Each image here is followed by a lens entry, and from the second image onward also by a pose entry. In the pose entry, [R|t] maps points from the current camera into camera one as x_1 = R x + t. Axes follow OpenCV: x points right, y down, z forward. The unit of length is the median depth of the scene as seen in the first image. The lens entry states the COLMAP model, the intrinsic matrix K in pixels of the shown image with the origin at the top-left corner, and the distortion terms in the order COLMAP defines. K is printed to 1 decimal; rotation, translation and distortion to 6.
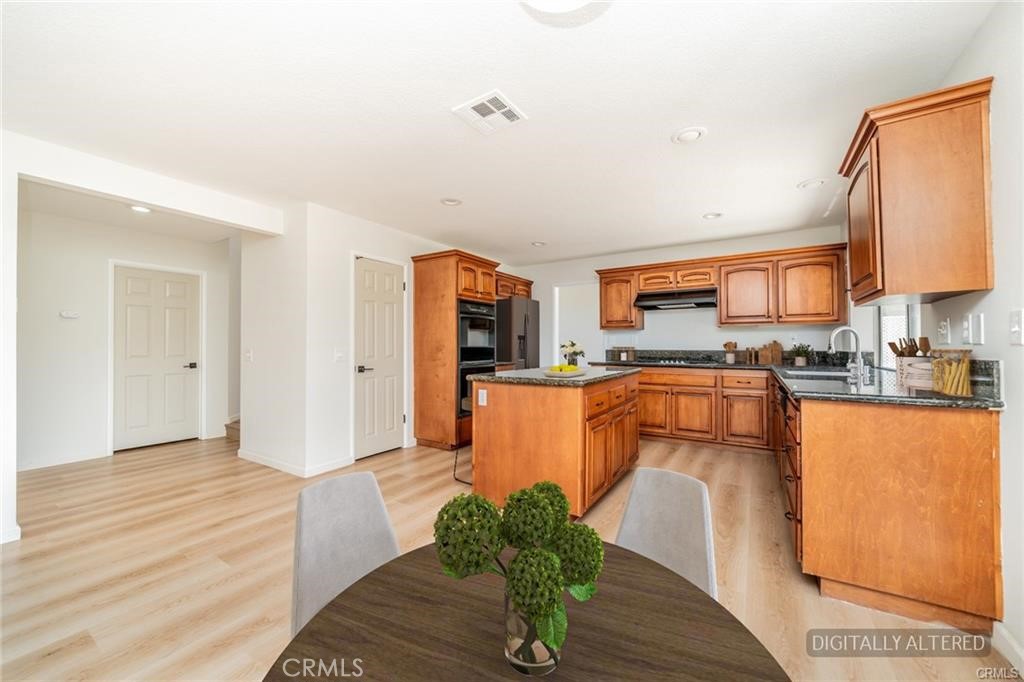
lens RADIAL K [[381.5, 0, 520.5], [0, 381.5, 341.3], [0, 0, 1]] dist [-0.000103, -0.000014]
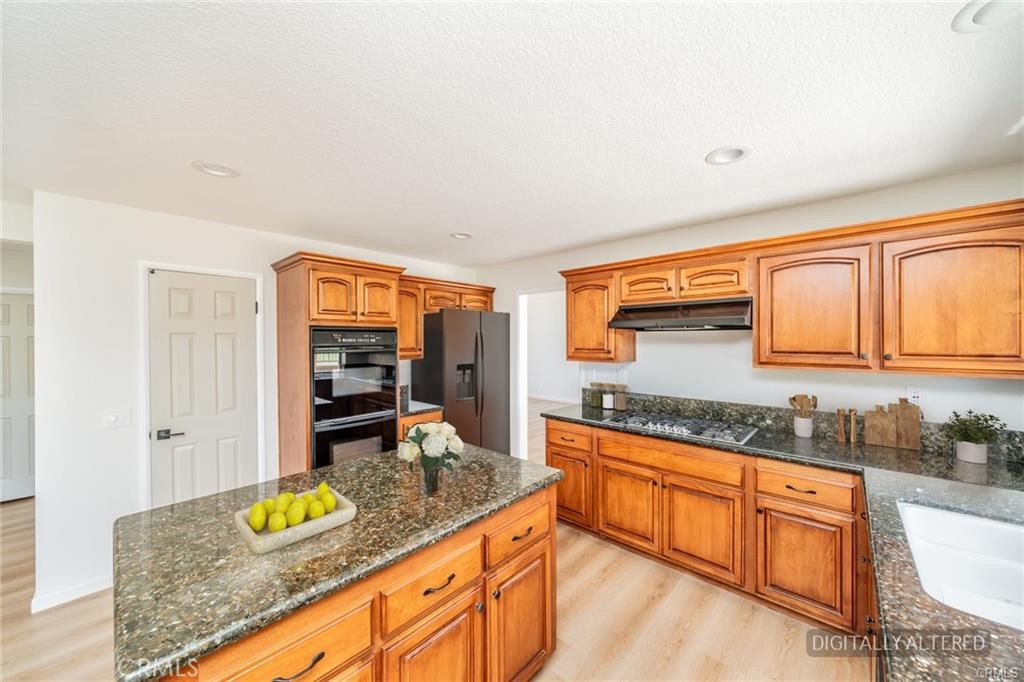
lens RADIAL K [[367.7, 0, 512.0], [0, 367.7, 341.0], [0, 0, 1]] dist [-0.003484, -0.000146]
pose [[0.981527, -0.002439, -0.191307, 0.290685], [0.005319, 0.999880, 0.014539, -0.091526], [0.191248, -0.015288, 0.981423, 0.434956]]
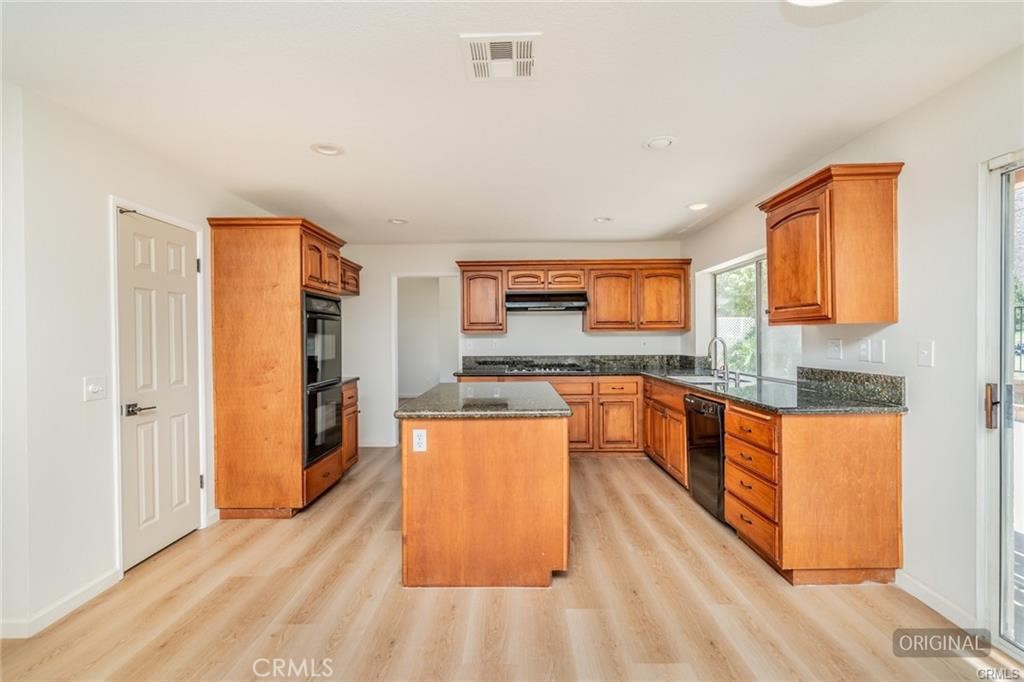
lens RADIAL K [[450.4, 0, 512.0], [0, 450.4, 341.0], [0, 0, 1]] dist [0.002415, 0.000695]
pose [[0.853737, -0.009565, 0.520616, -0.257729], [0.001612, 0.999875, 0.015727, -0.034821], [-0.520702, -0.012588, 0.853646, 0.124543]]
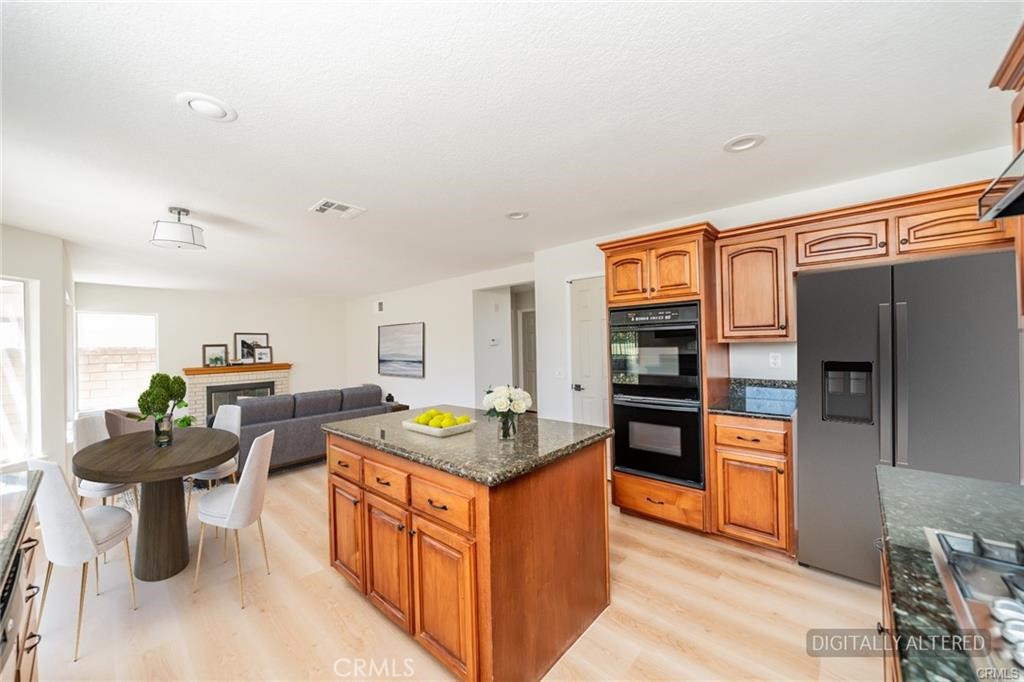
lens RADIAL K [[381.5, 0, 520.5], [0, 381.5, 341.3], [0, 0, 1]] dist [-0.000103, -0.000014]
pose [[-0.171803, 0.000498, -0.985131, 0.577094], [0.032802, 0.999448, -0.005215, -0.048234], [0.984585, -0.033210, -0.171725, 0.935847]]
